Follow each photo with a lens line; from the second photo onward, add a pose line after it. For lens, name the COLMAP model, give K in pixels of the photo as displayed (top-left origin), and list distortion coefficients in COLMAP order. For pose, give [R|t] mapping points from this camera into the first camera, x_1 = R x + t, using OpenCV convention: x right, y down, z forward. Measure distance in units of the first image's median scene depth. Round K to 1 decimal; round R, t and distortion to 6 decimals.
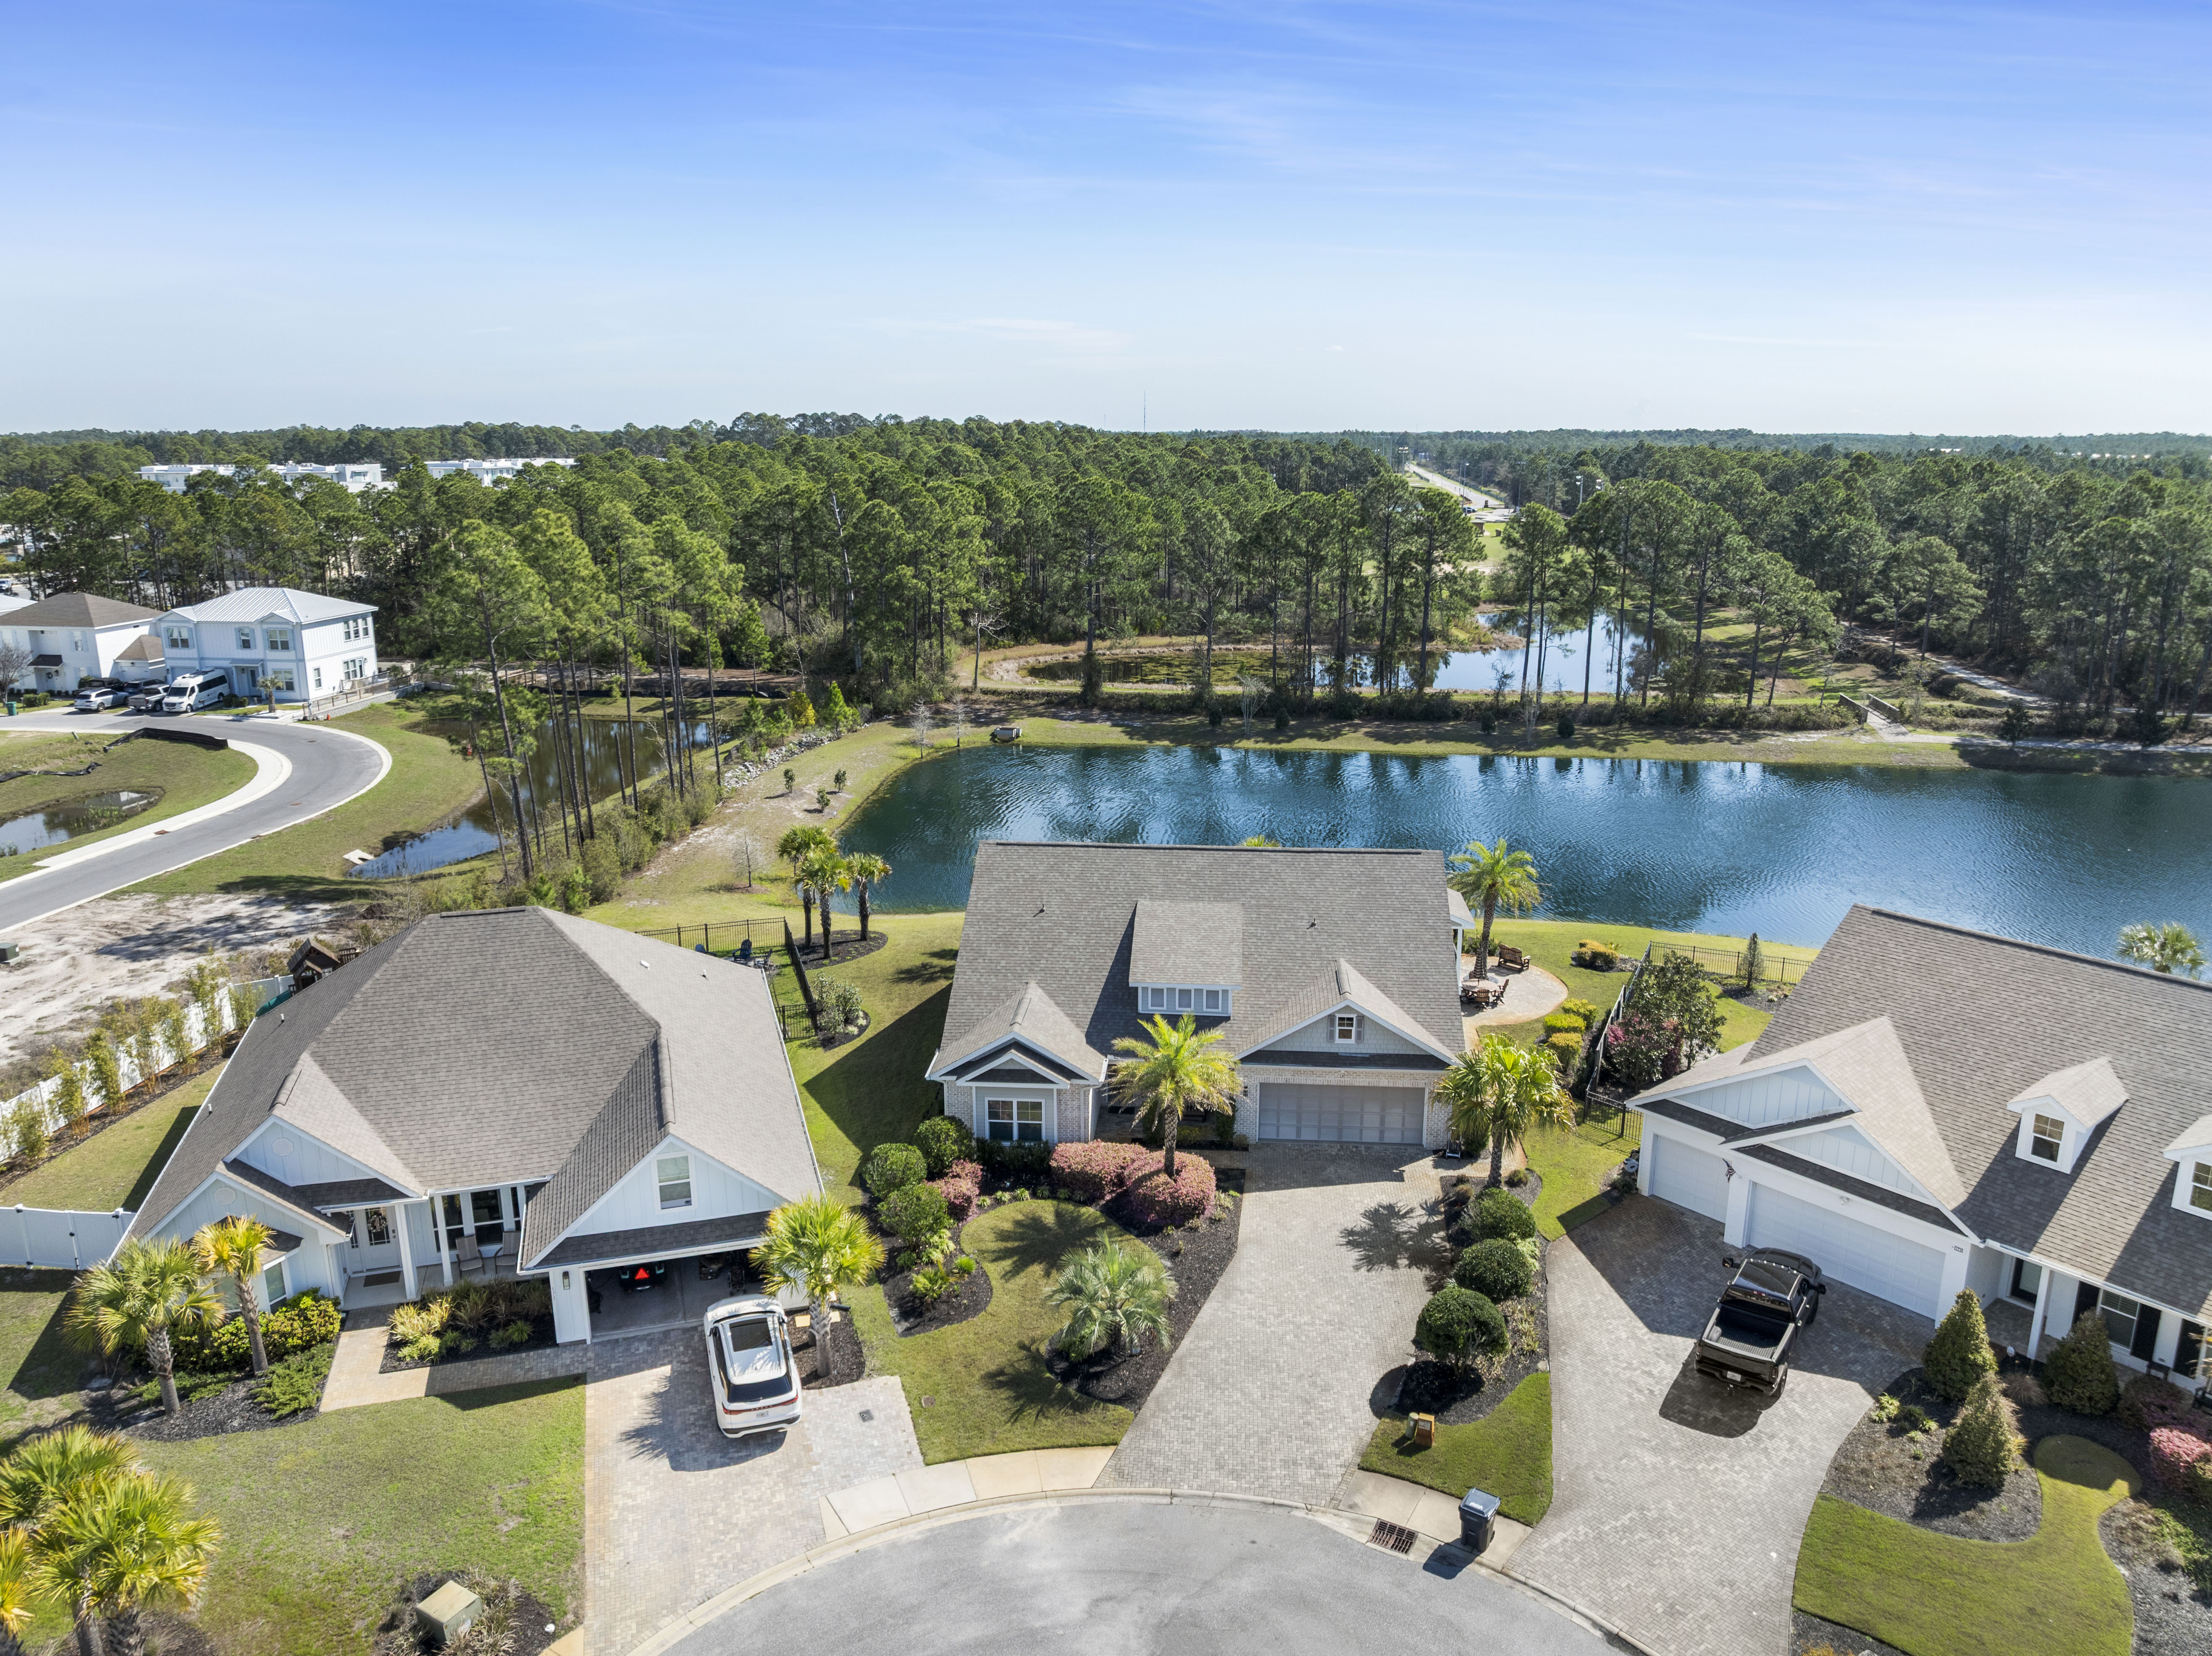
lens RADIAL K [[1512.5, 0, 1106.0], [0, 1512.5, 828.0], [0, 0, 1]] dist [-0.006150, -0.027688]
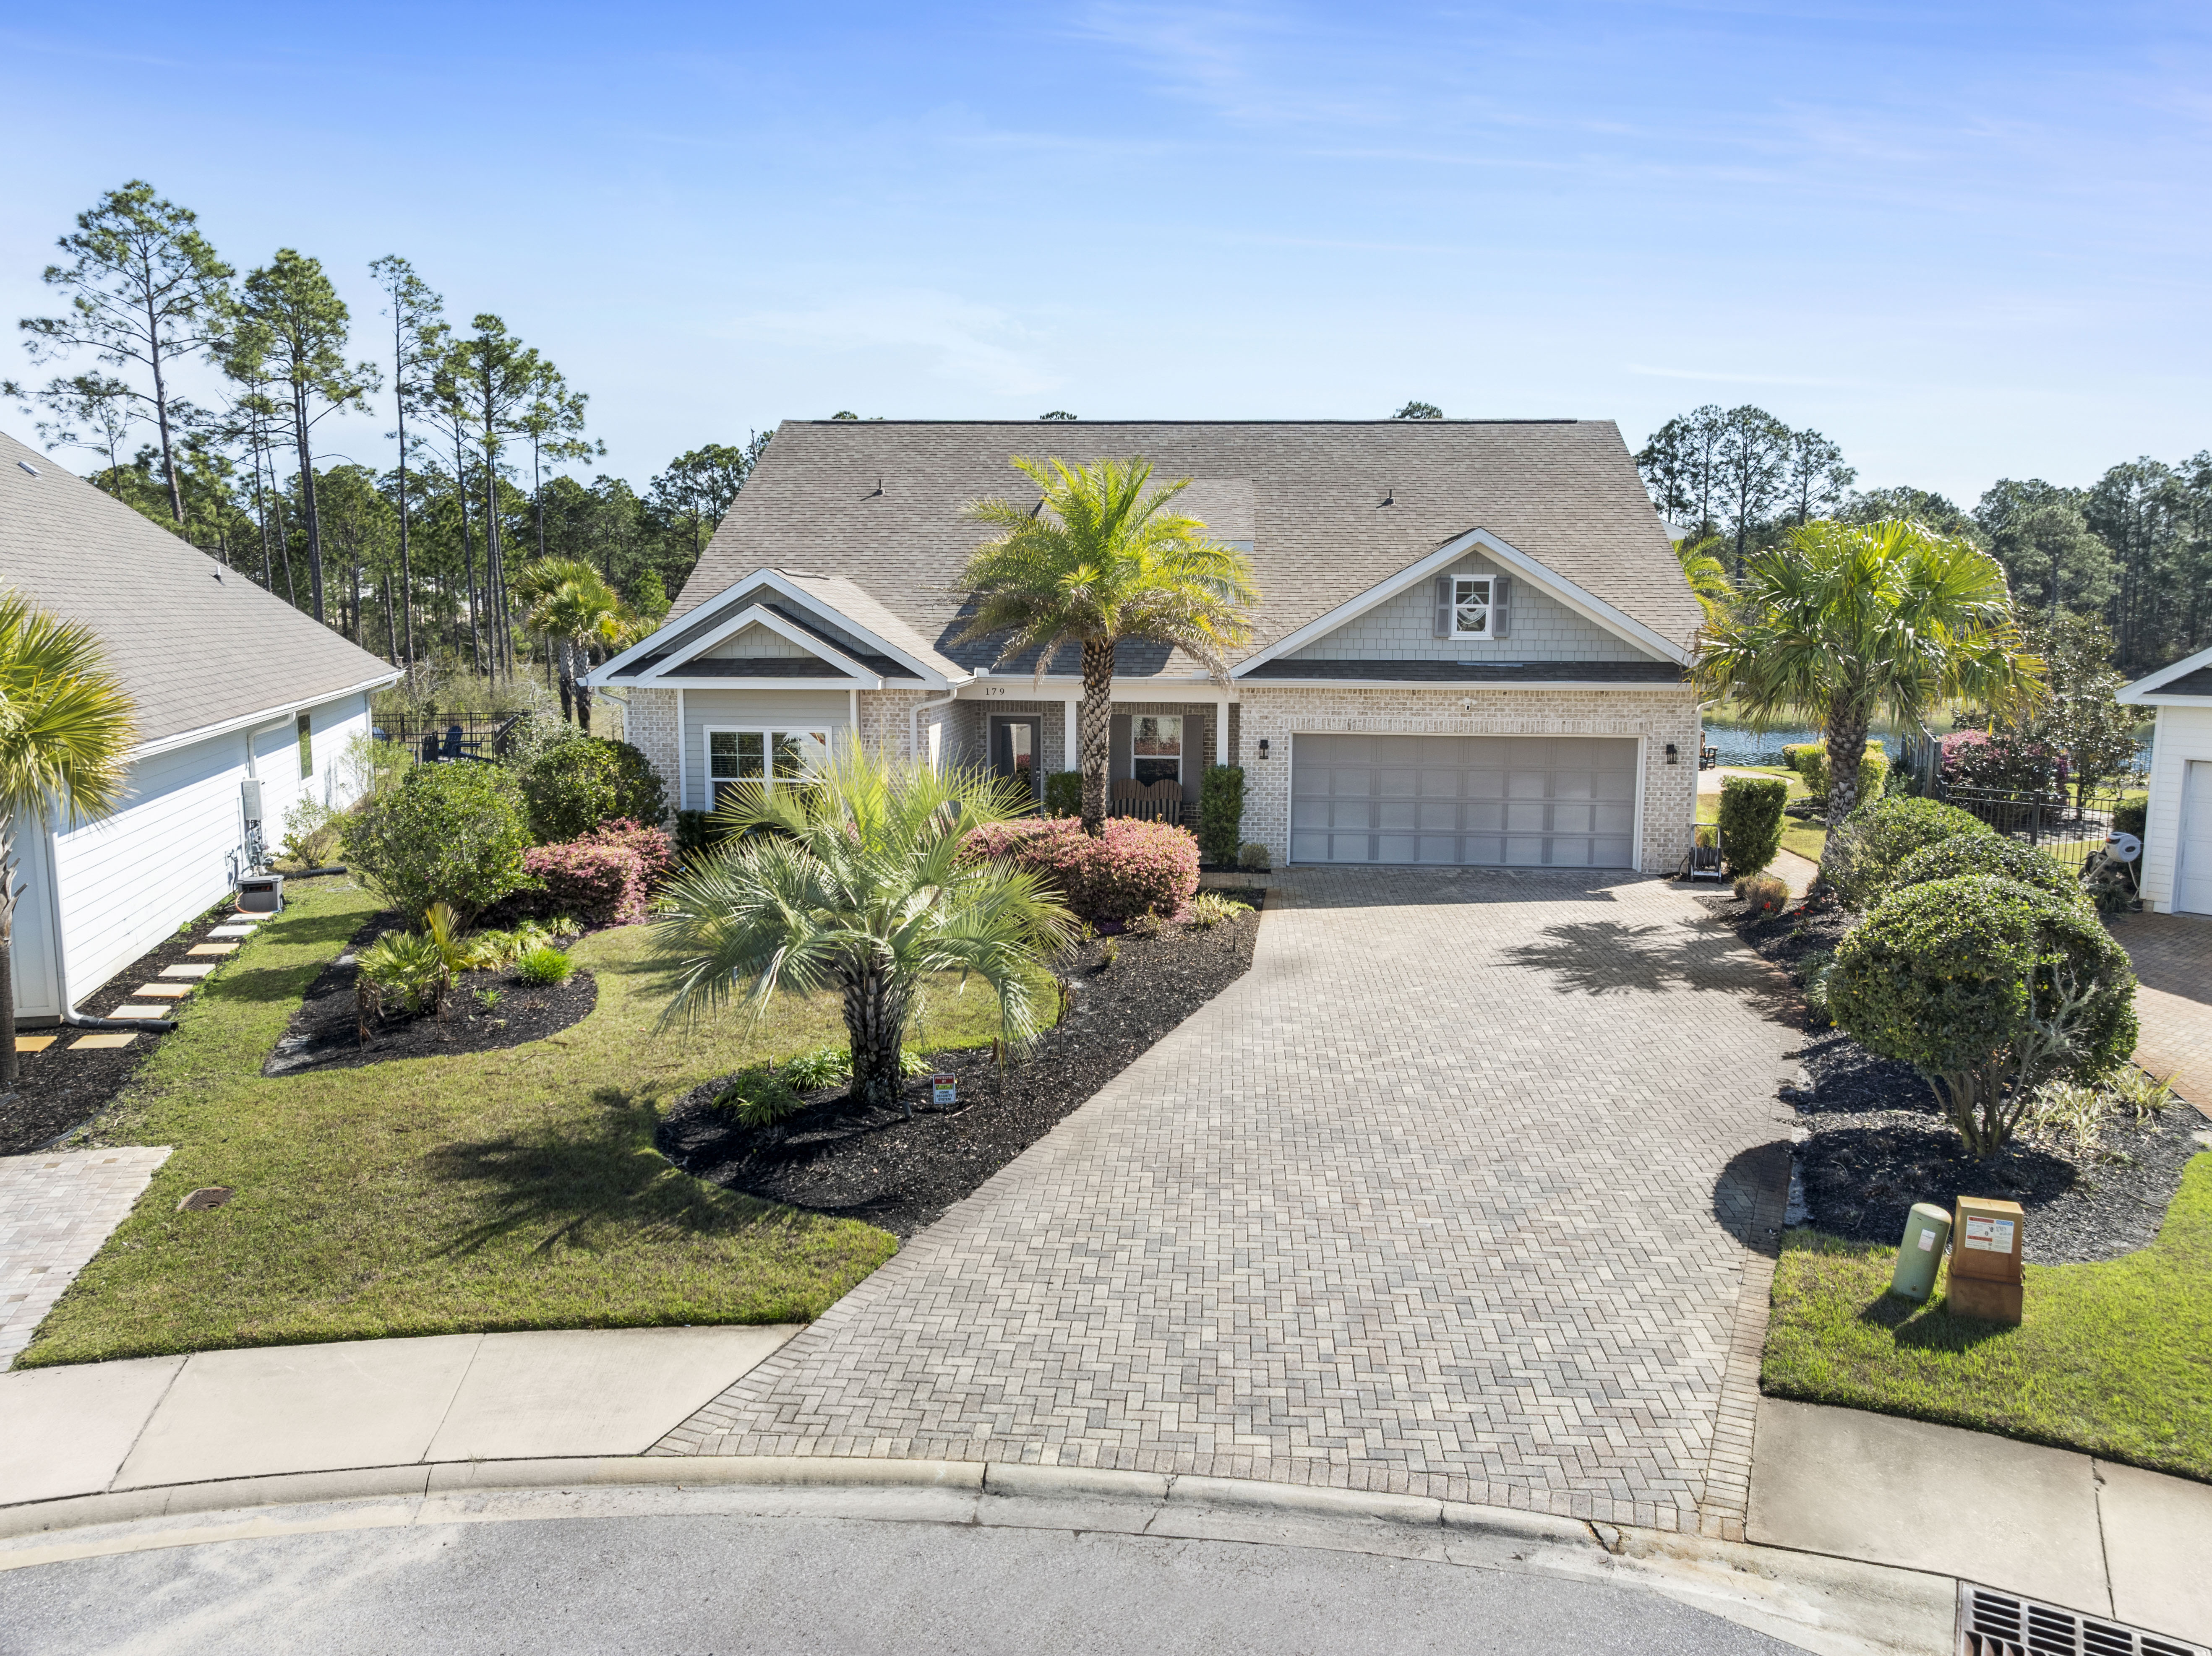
lens RADIAL K [[1512.5, 0, 1106.0], [0, 1512.5, 828.0], [0, 0, 1]] dist [-0.006150, -0.027688]
pose [[0.999987, 0.005138, 0.000663, 0.055006], [-0.005025, 0.993121, -0.116988, 0.333624], [-0.001260, 0.116983, 0.993133, 0.688043]]
